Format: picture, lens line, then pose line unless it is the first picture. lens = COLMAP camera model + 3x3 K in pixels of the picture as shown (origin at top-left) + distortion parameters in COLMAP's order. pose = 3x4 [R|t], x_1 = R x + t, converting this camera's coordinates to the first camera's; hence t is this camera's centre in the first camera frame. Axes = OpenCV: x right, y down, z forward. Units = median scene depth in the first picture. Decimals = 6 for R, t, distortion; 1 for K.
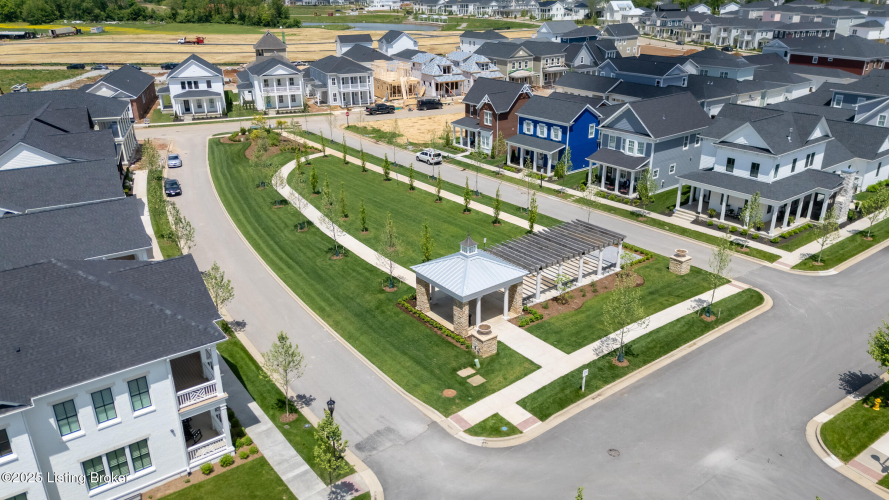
lens RADIAL K [[654.4, 0, 444.5], [0, 654.4, 250.0], [0, 0, 1]] dist [0.034927, -0.000154]
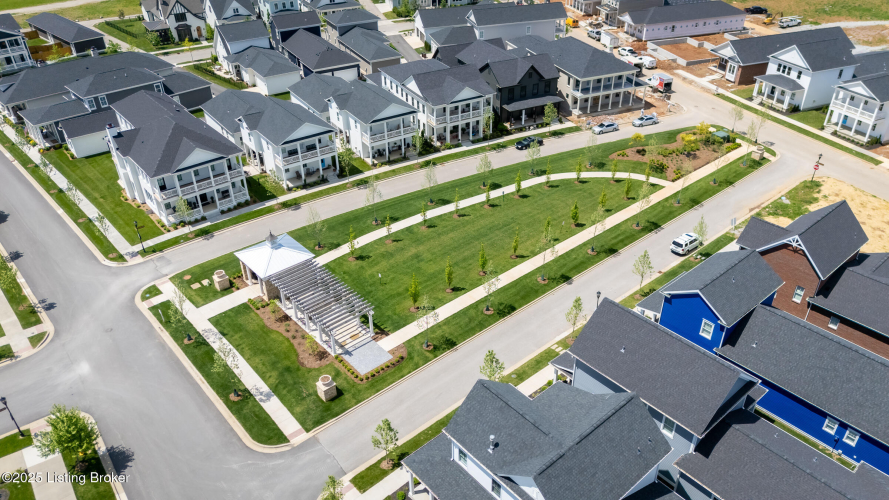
lens RADIAL K [[654.4, 0, 444.5], [0, 654.4, 250.0], [0, 0, 1]] dist [0.034927, -0.000154]
pose [[0.062084, 0.552664, -0.831089, 1.185464], [-0.368060, 0.786684, 0.495641, -0.786656], [0.927727, 0.275120, 0.252254, 0.900277]]
